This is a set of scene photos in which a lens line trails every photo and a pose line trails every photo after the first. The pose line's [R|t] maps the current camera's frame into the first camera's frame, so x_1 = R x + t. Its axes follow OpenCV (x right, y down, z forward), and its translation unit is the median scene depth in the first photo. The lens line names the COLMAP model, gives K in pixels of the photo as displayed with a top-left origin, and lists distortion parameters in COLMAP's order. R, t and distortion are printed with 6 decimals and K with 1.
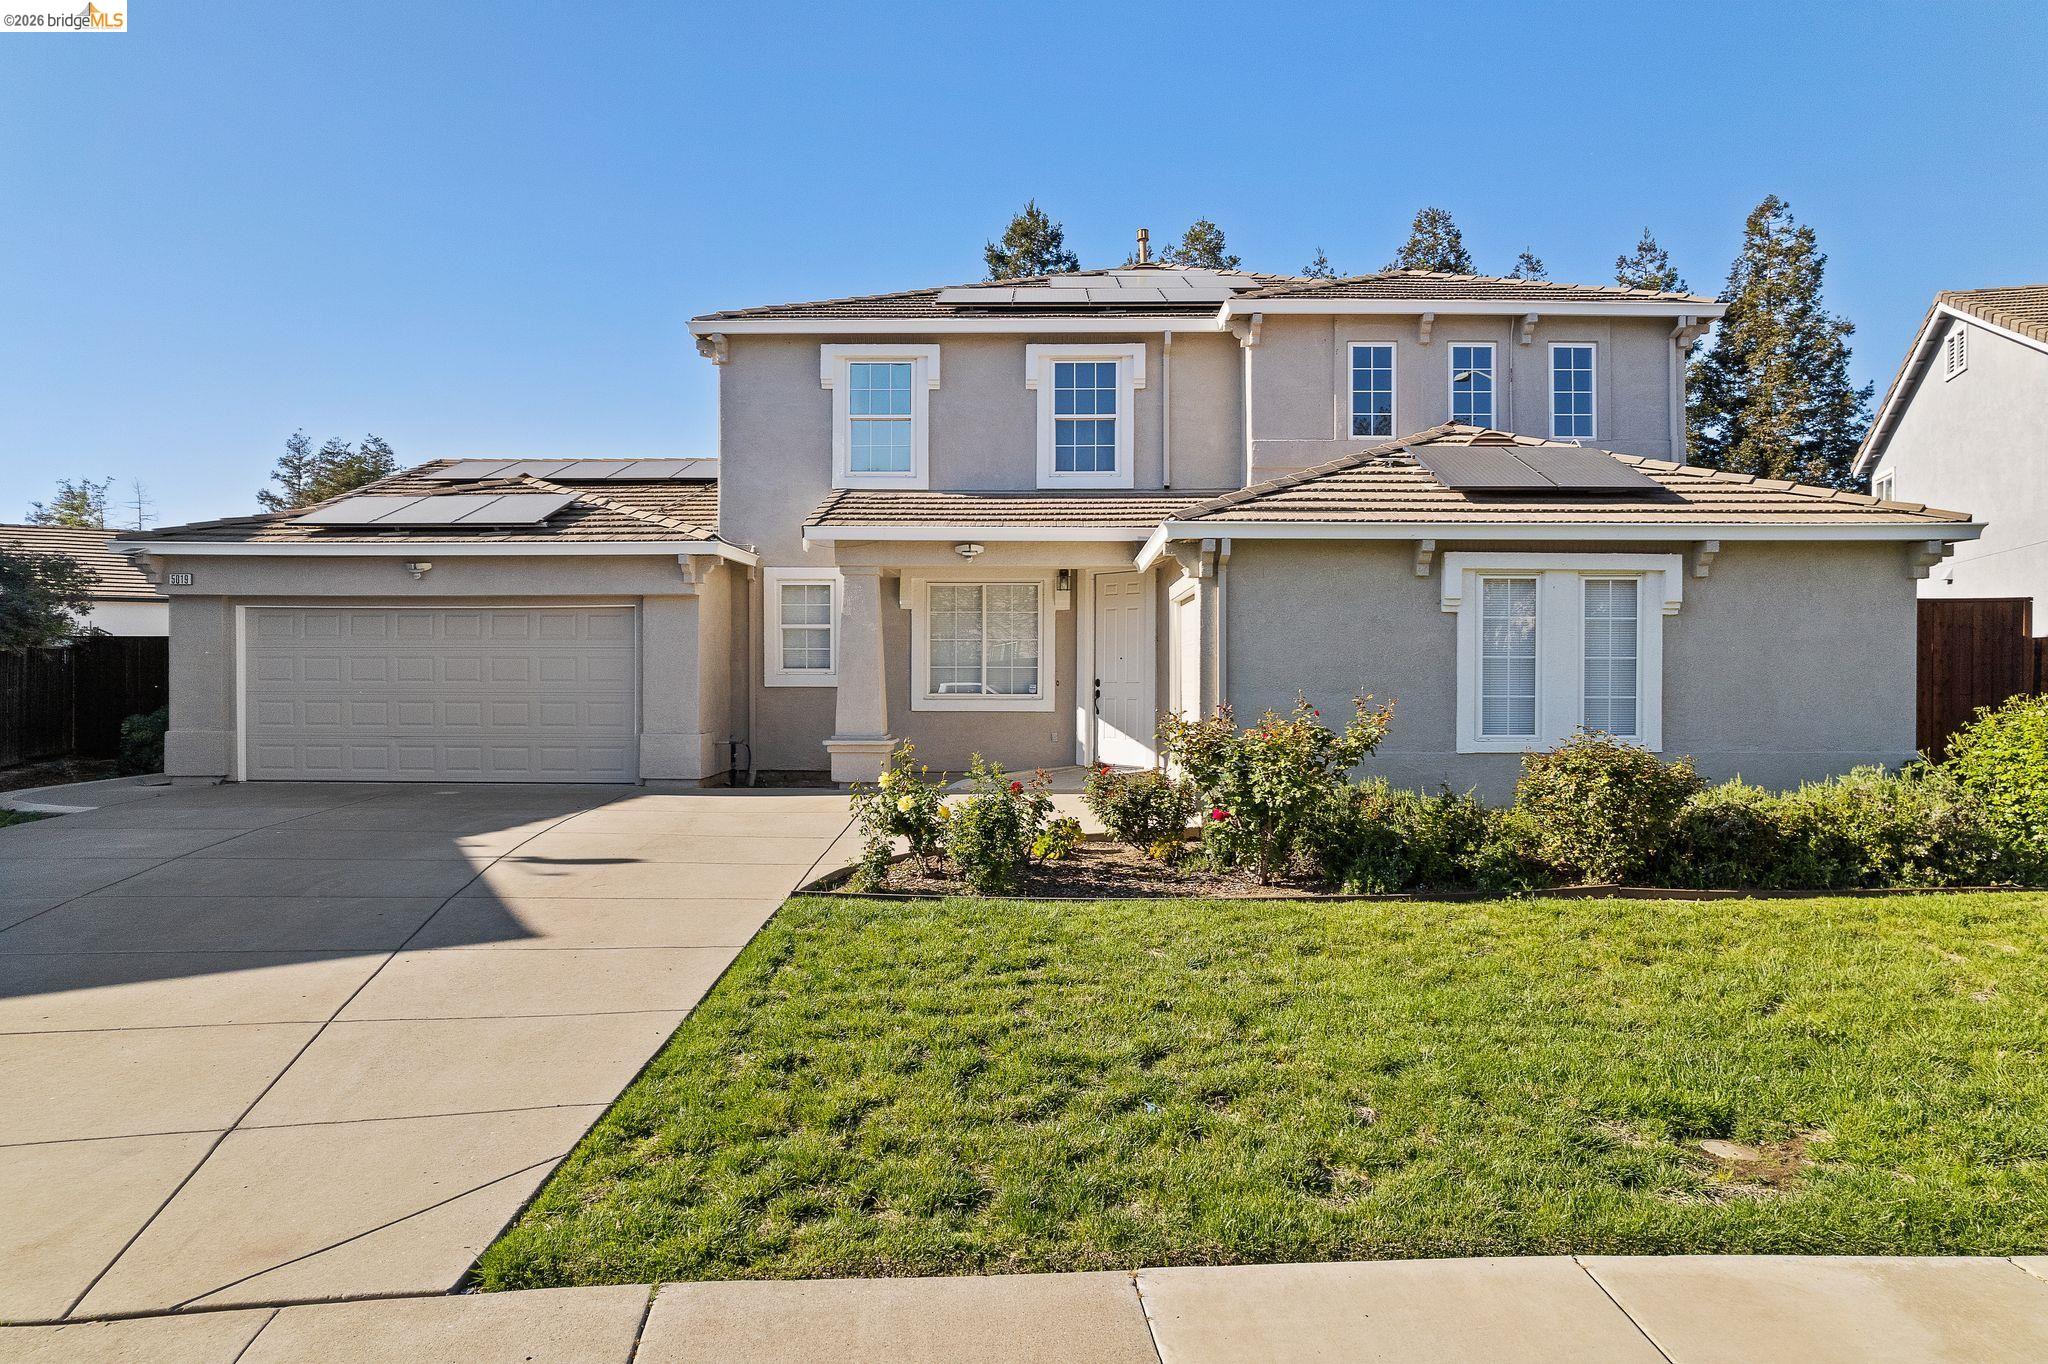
lens RADIAL K [[1303.6, 0, 1024.0], [0, 1303.6, 682.0], [0, 0, 1]] dist [-0.075154, 0.054657]
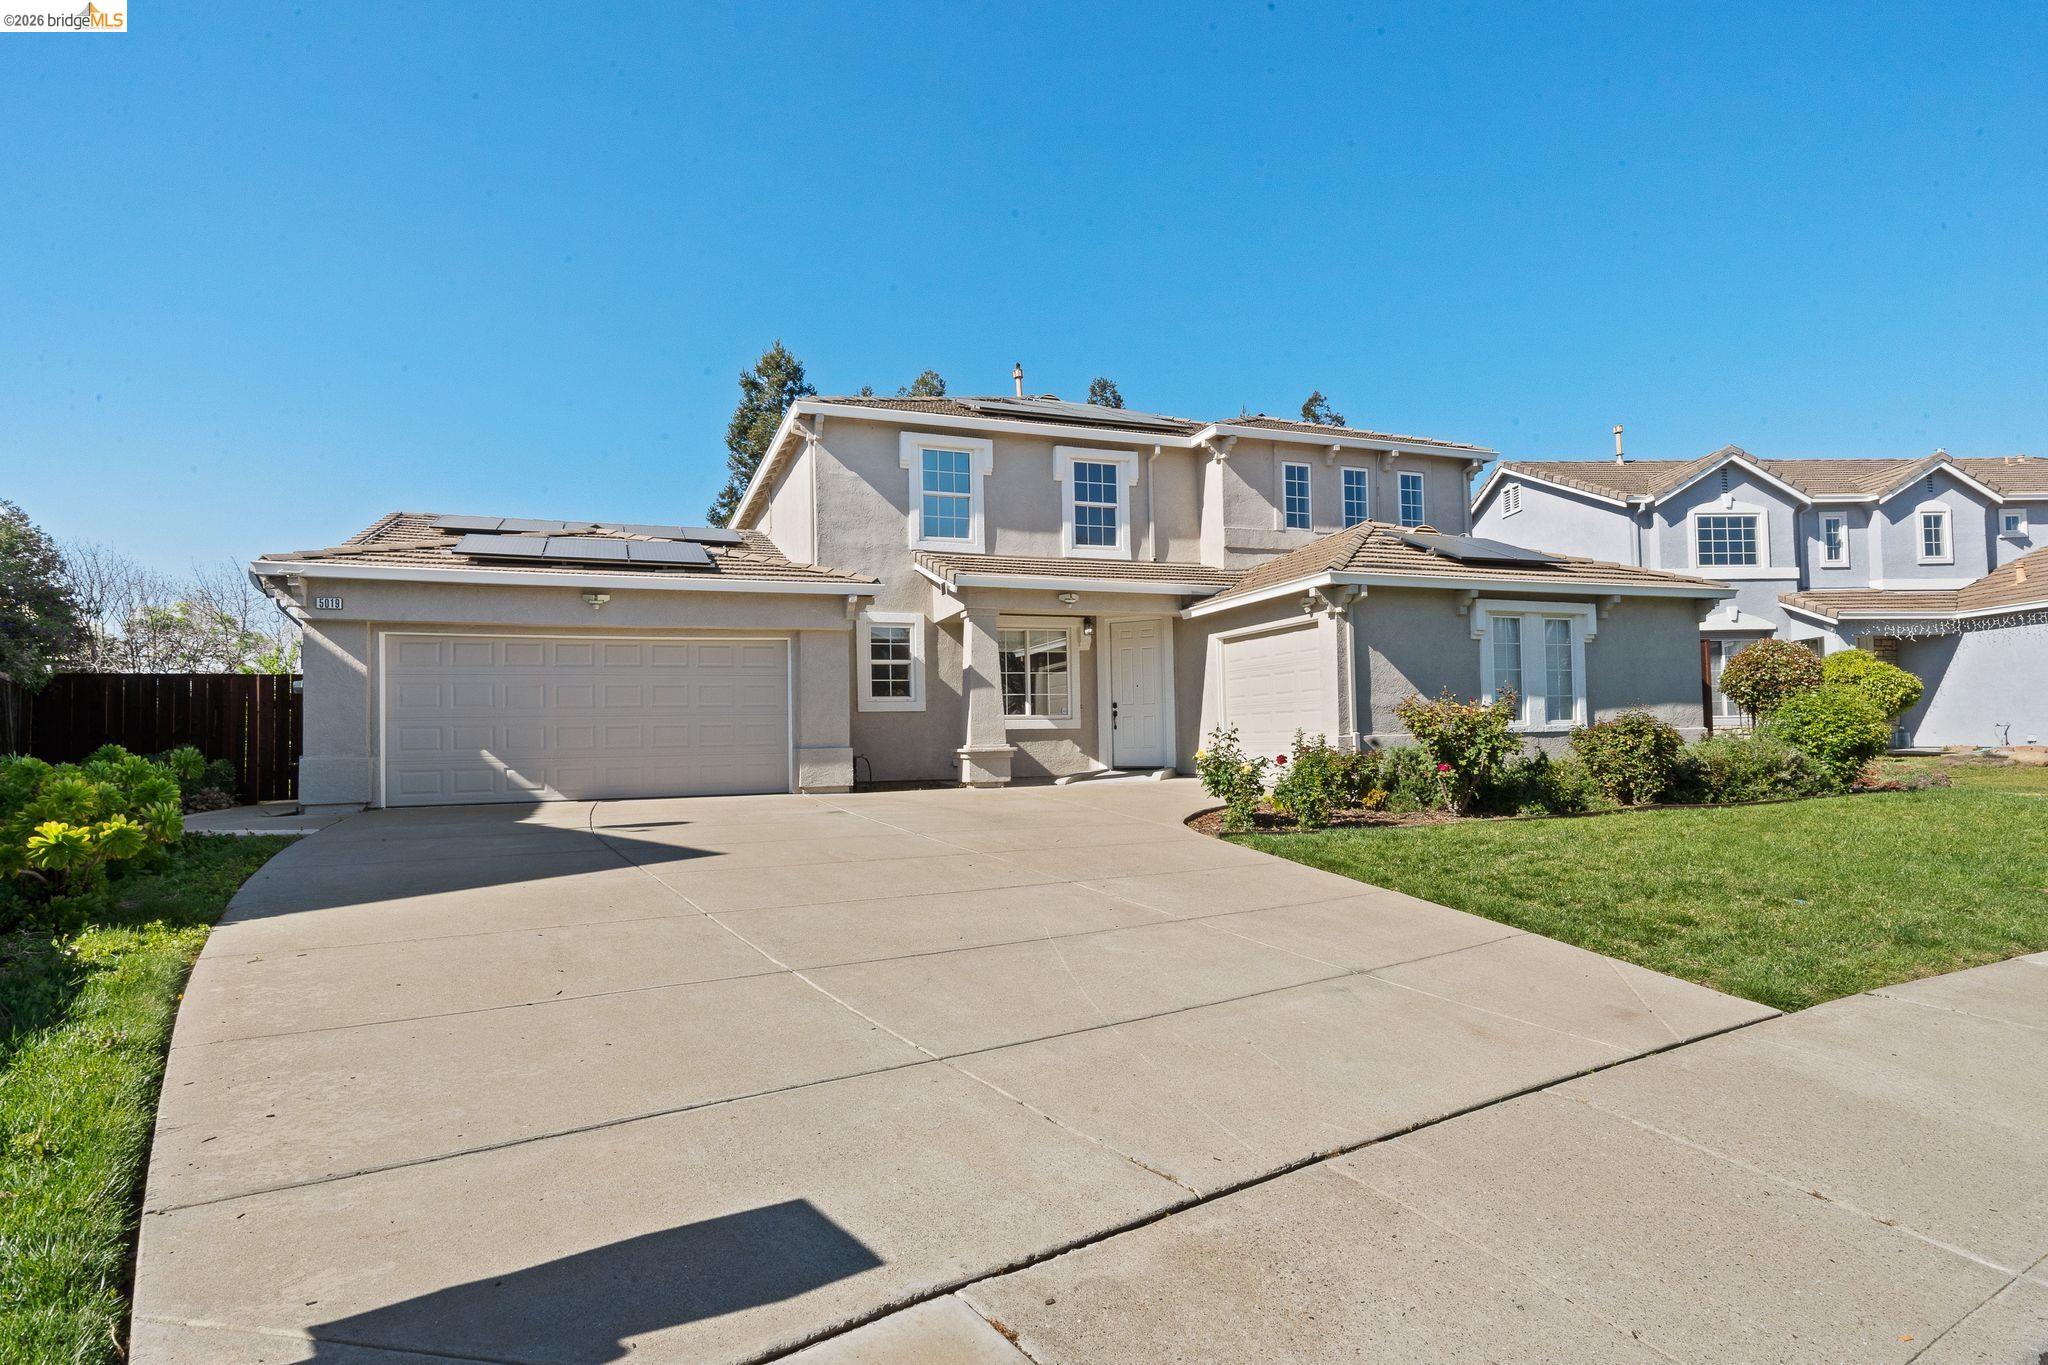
lens RADIAL K [[1045.1, 0, 1007.6], [0, 1045.1, 720.0], [0, 0, 1]] dist [0.000192, 0.000316]
pose [[0.929411, -0.013415, 0.368802, -0.454687], [0.024625, 0.999366, -0.025706, 0.041713], [-0.368223, 0.032973, 0.929153, 0.058238]]
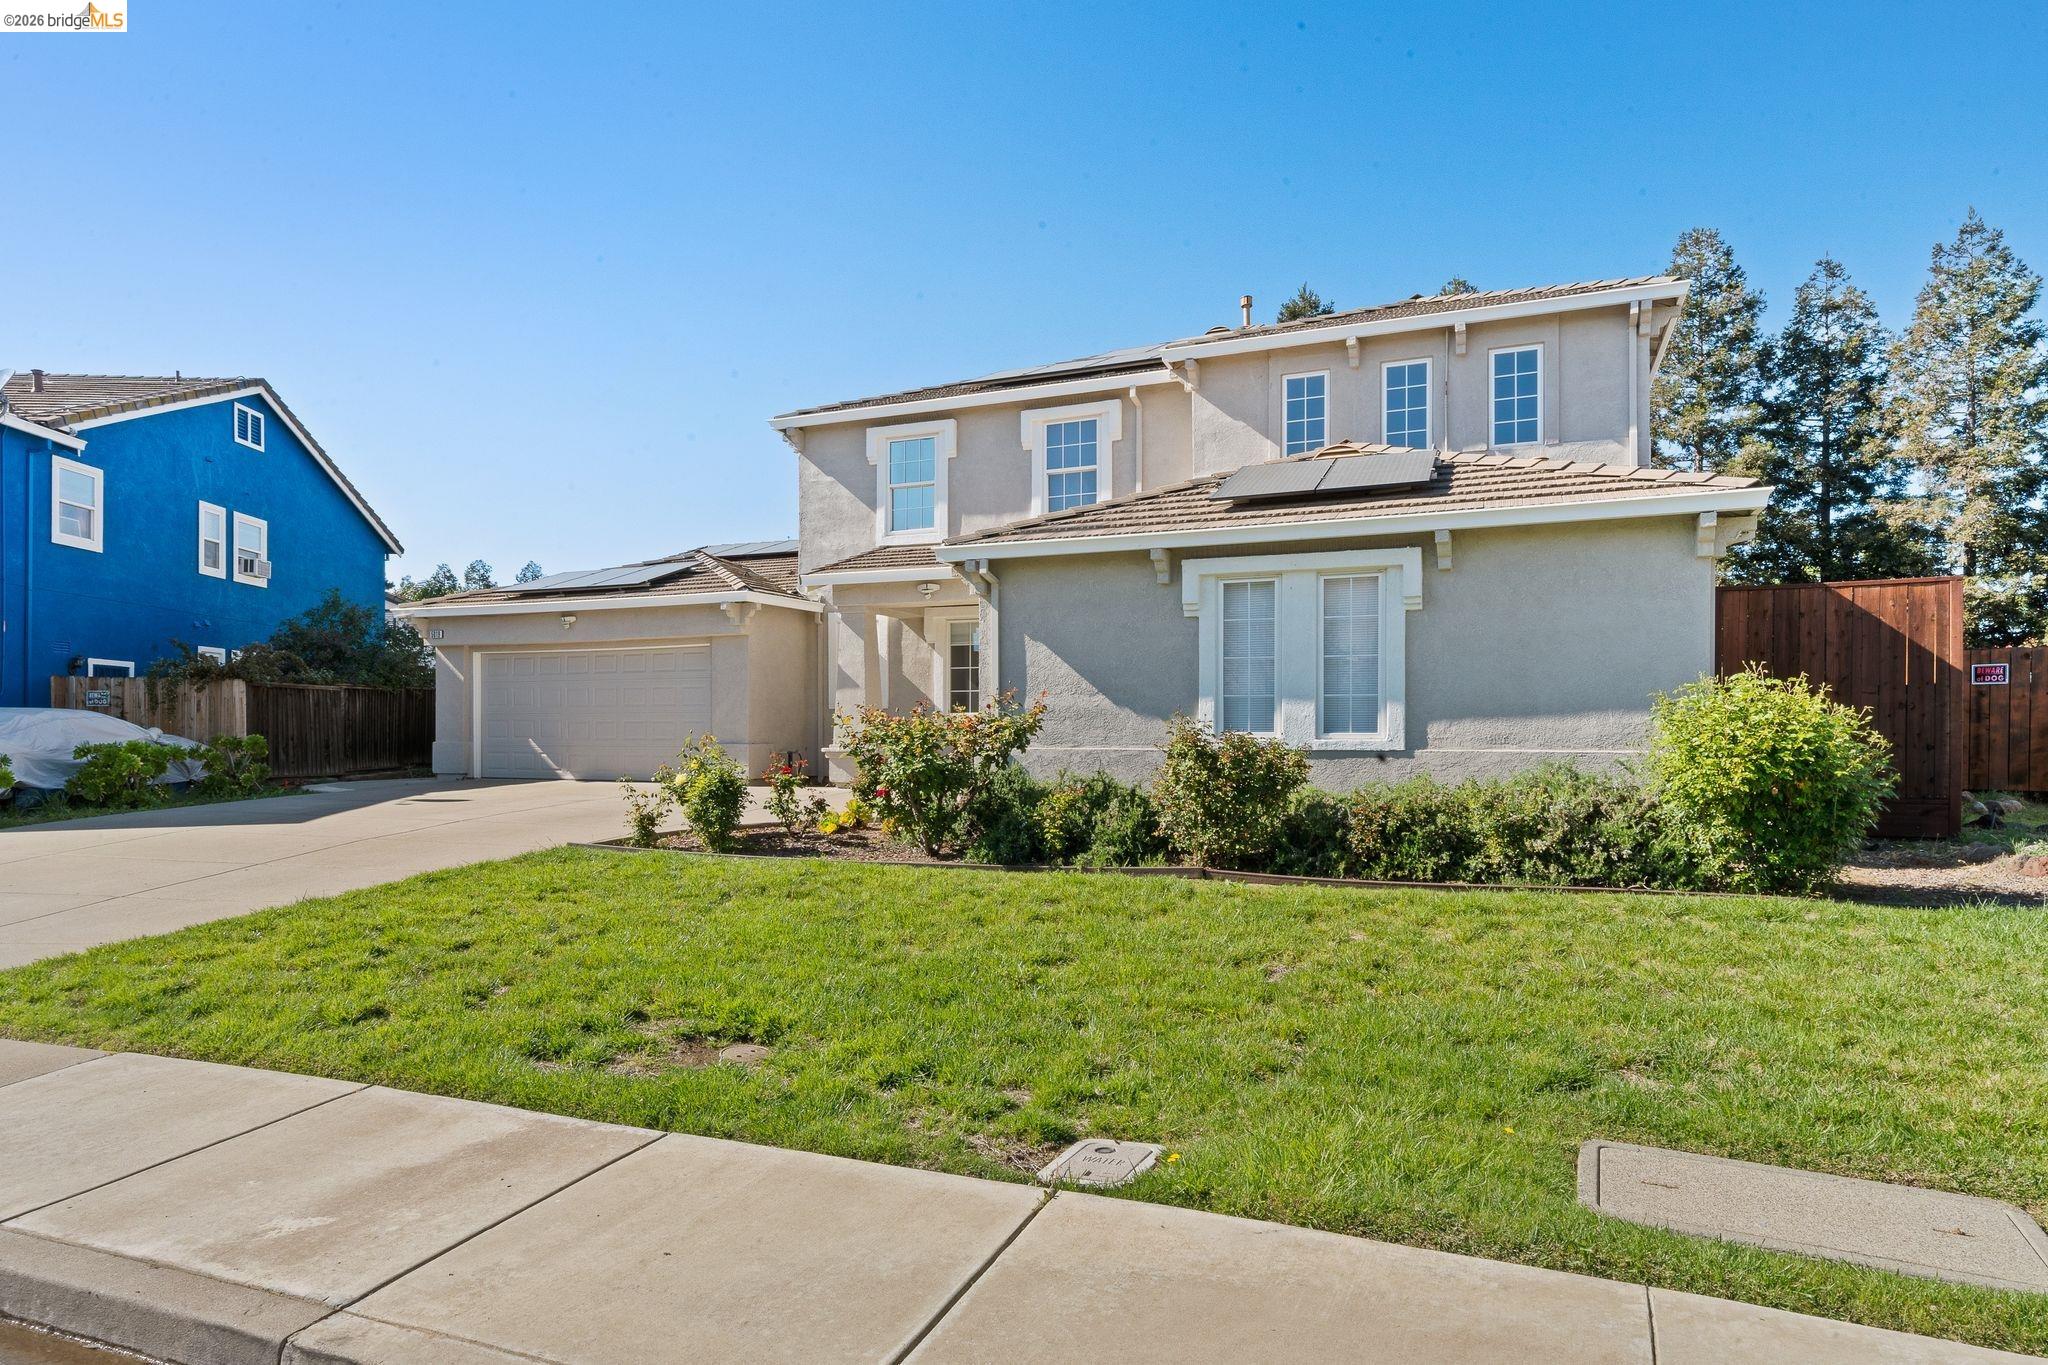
lens RADIAL K [[1137.9, 0, 1030.8], [0, 1137.9, 737.0], [0, 0, 1]] dist [0.003087, 0.000696]
pose [[0.930914, 0.000438, -0.365239, 0.400453], [-0.001315, 0.999997, -0.002151, 0.034118], [0.365236, 0.002483, 0.930911, 0.061789]]
